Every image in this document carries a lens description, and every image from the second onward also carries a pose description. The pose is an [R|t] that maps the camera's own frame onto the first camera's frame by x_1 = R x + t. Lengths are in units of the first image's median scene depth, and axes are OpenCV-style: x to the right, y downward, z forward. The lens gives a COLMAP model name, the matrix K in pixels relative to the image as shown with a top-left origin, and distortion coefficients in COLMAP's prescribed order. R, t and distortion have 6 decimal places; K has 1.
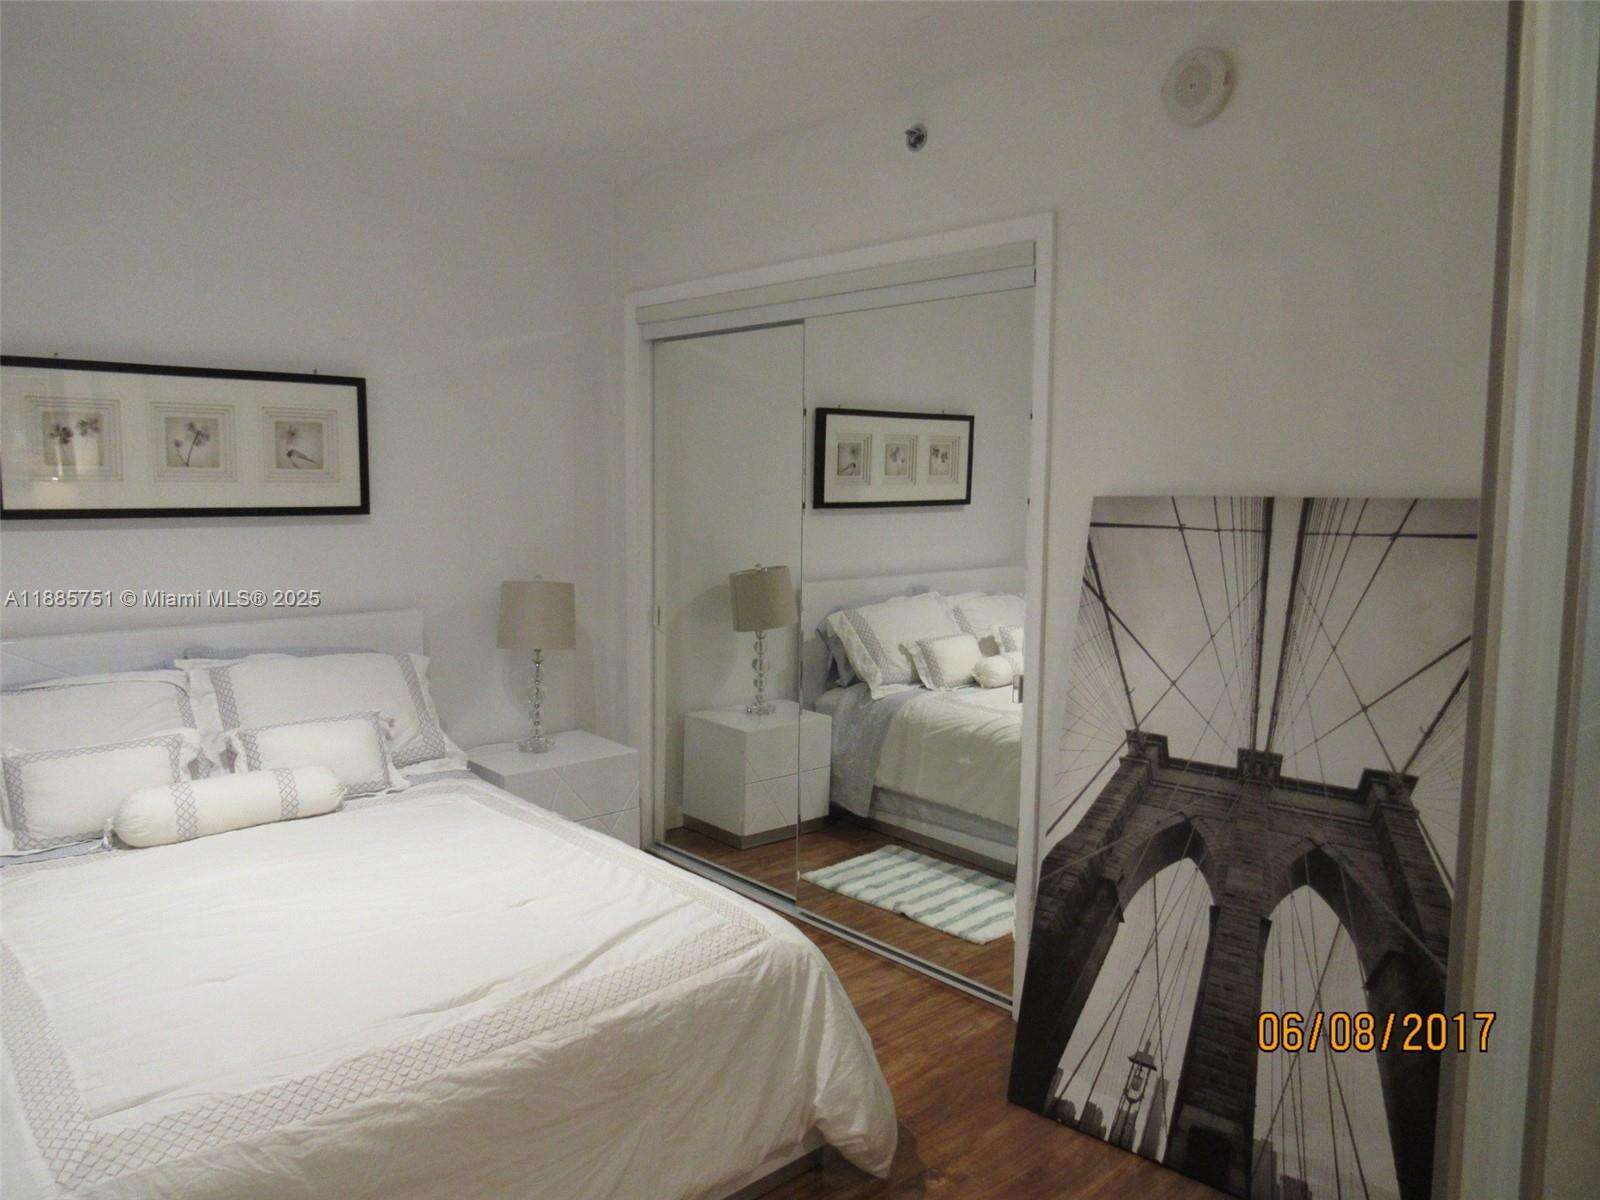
lens RADIAL K [[1130.9, 0, 789.5], [0, 1130.9, 603.6], [0, 0, 1]] dist [-0.024707, 0.026363]
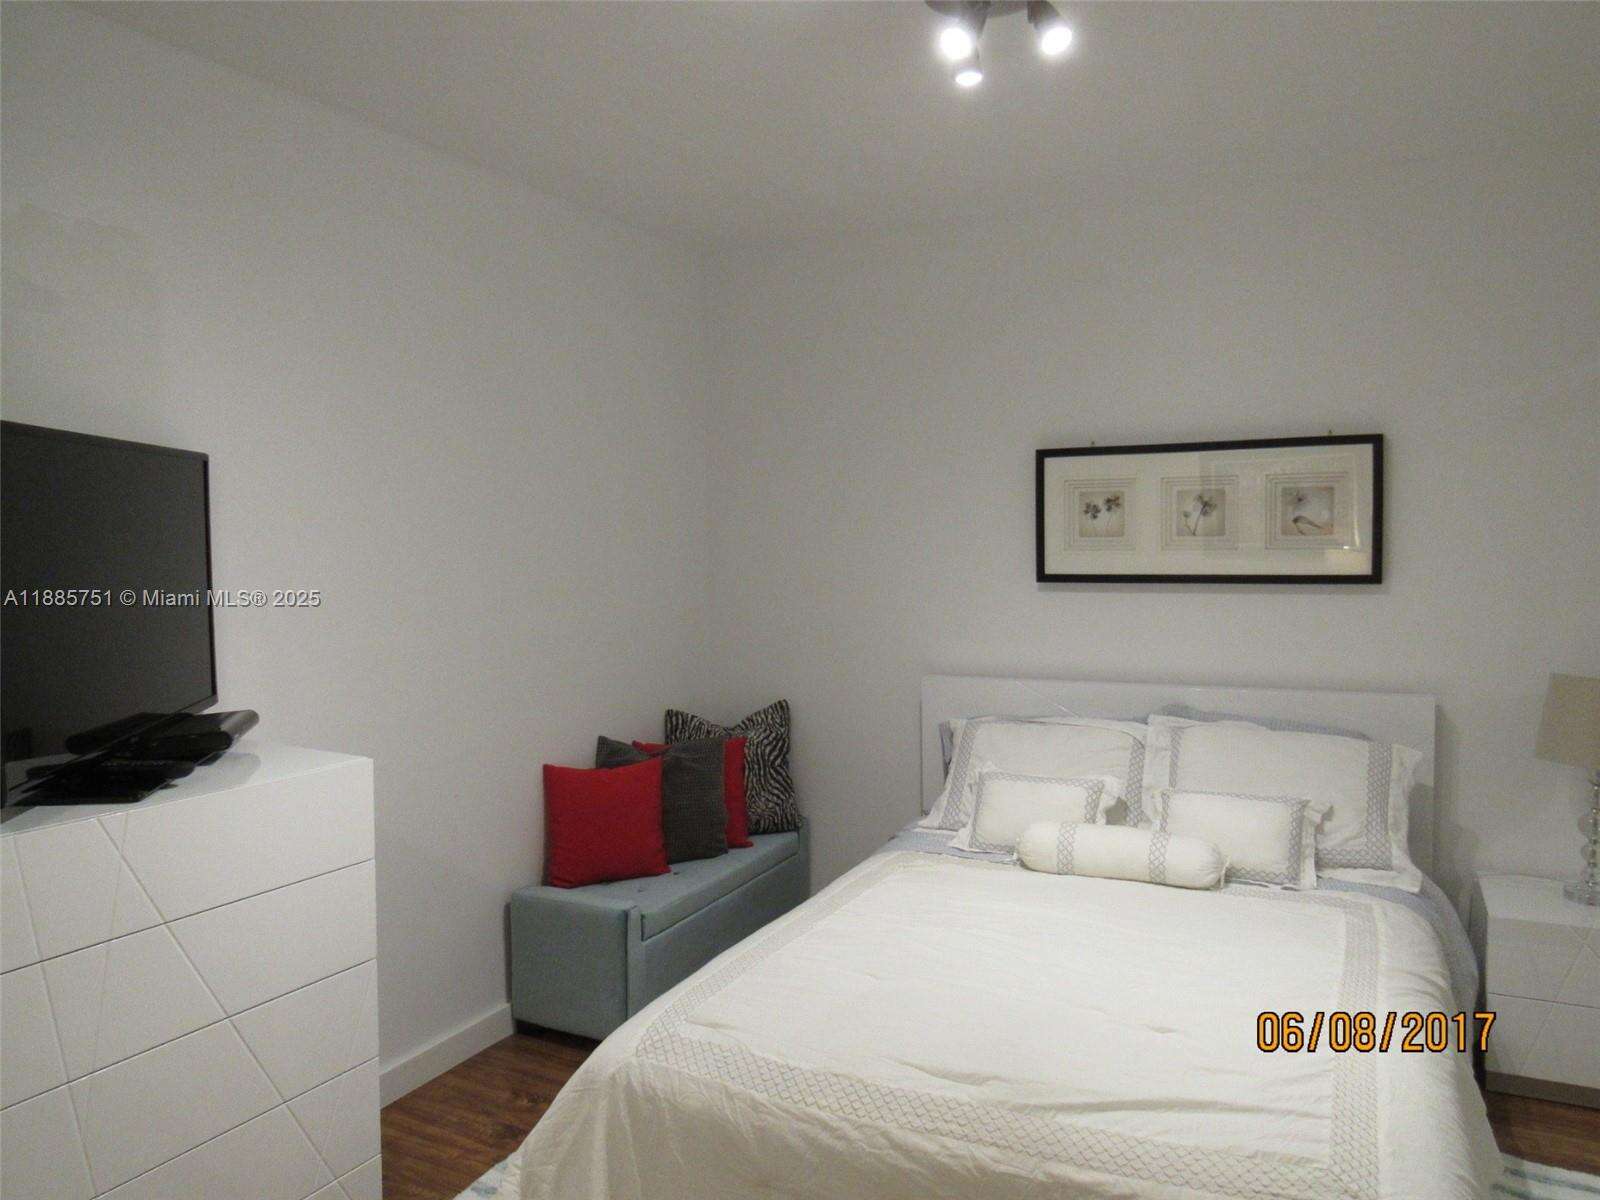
lens RADIAL K [[1130.9, 0, 789.5], [0, 1130.9, 603.6], [0, 0, 1]] dist [-0.024707, 0.026363]
pose [[0.367693, 0.039825, -0.929094, 0.403341], [-0.082653, 0.996528, 0.010005, -0.046892], [0.926267, 0.073114, 0.369708, 0.325031]]
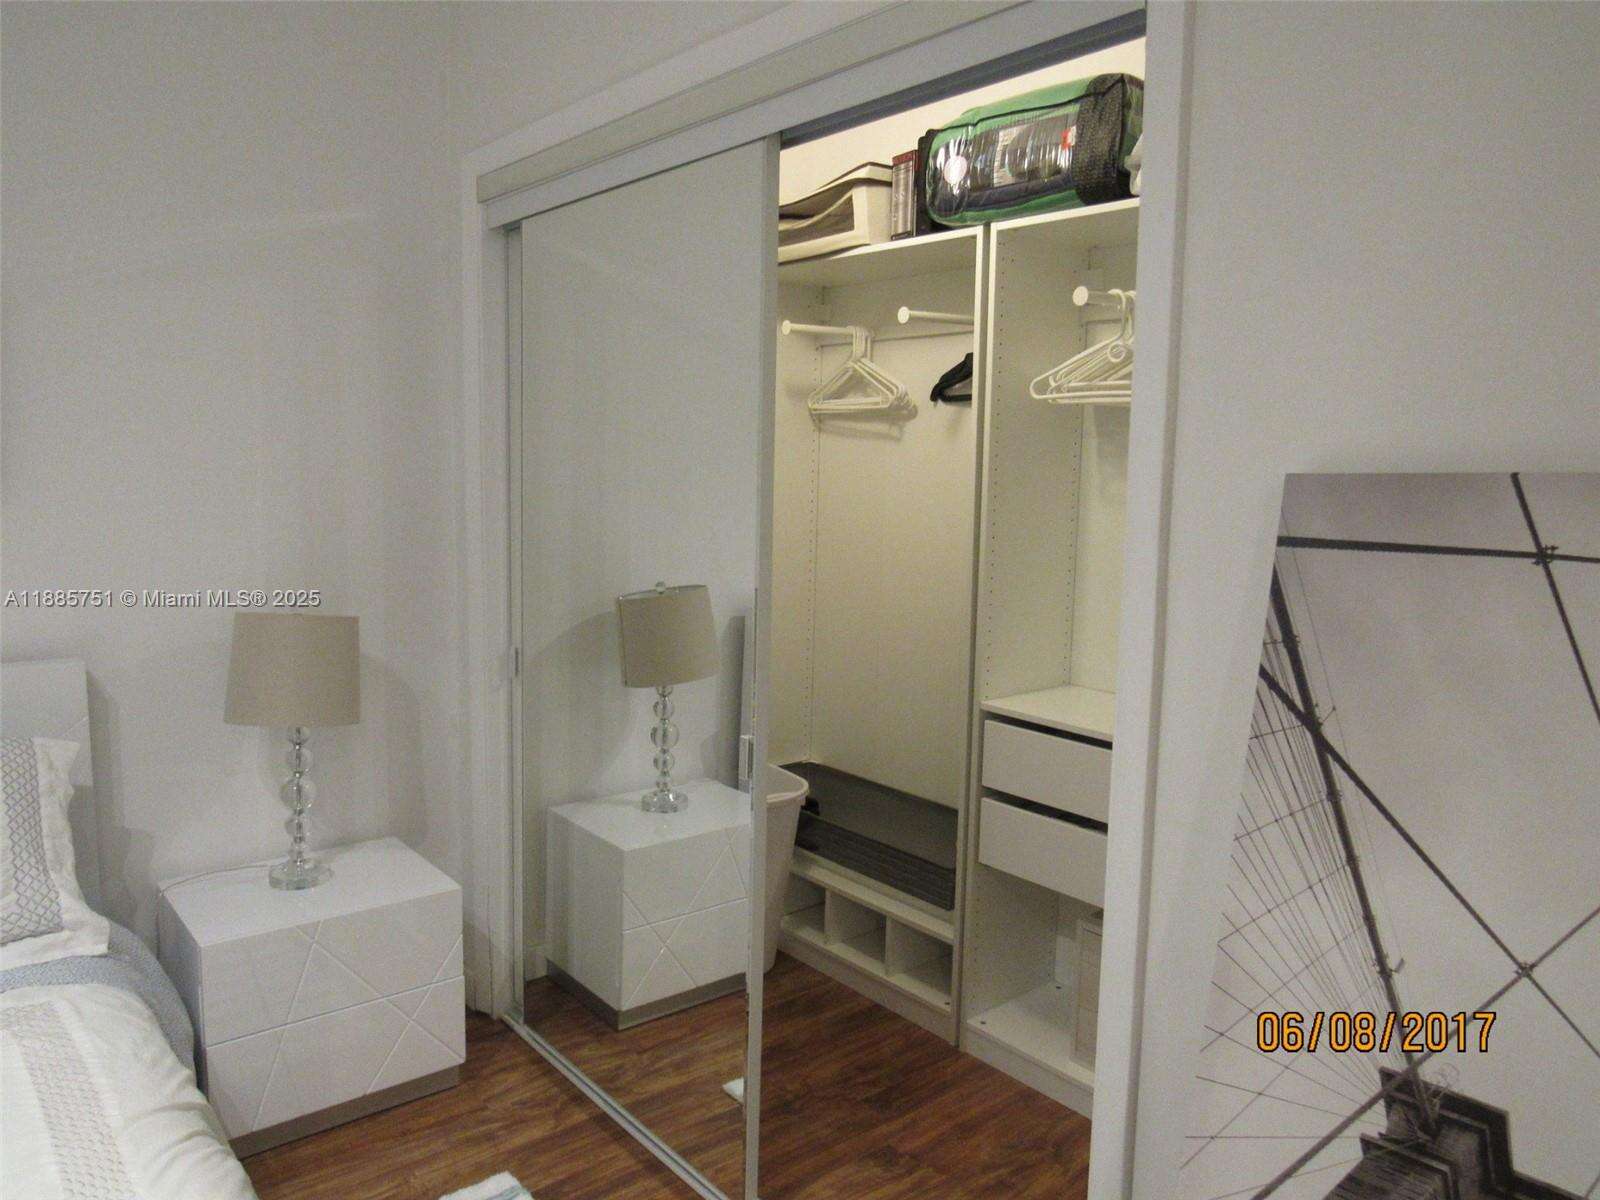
lens RADIAL K [[1134.2, 0, 791.1], [0, 1134.2, 612.8], [0, 0, 1]] dist [-0.039495, 0.002700]
pose [[0.999829, 0.011226, -0.014675, 0.092222], [-0.010909, 0.999710, 0.021481, -0.050841], [0.014912, -0.021317, 0.999662, 0.584480]]
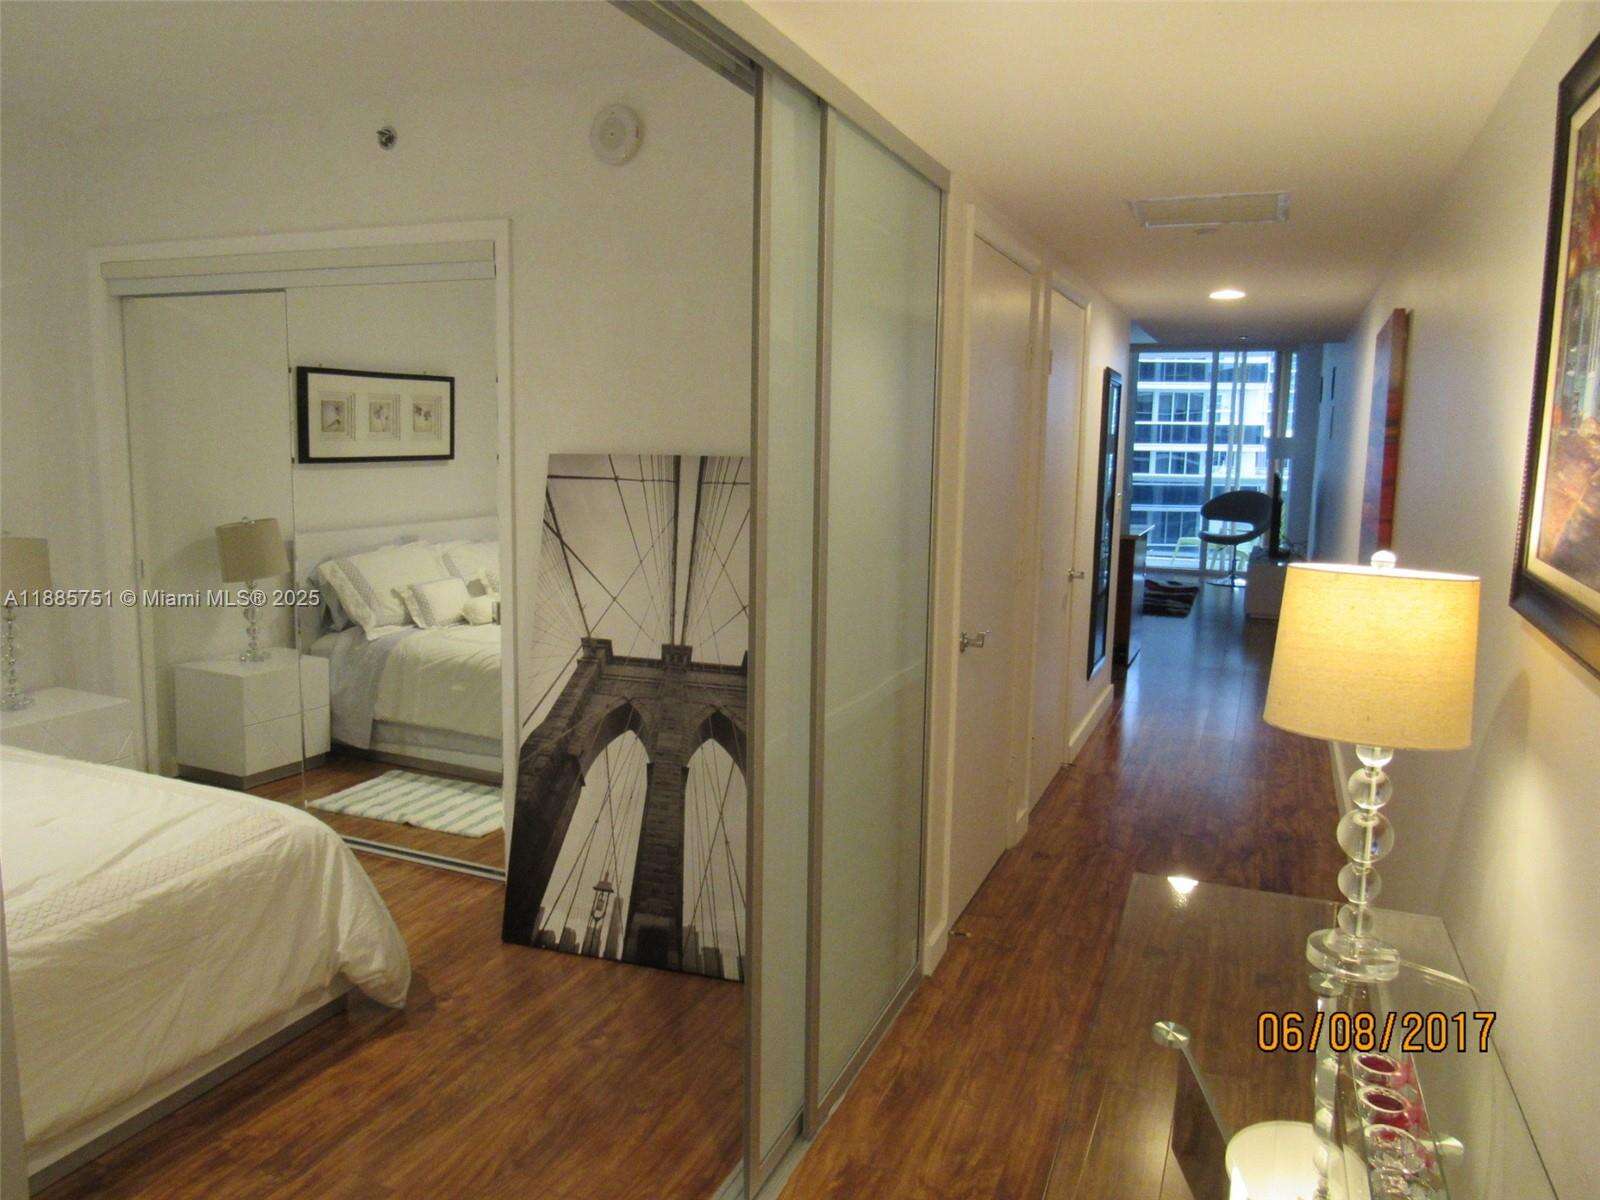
lens RADIAL K [[1131.0, 0, 807.1], [0, 1131.0, 613.2], [0, 0, 1]] dist [-0.033846, -0.000482]
pose [[0.899385, -0.051553, 0.434107, -0.024305], [0.030898, 0.998035, 0.054509, 0.021544], [-0.436064, -0.035612, 0.899211, -0.251567]]
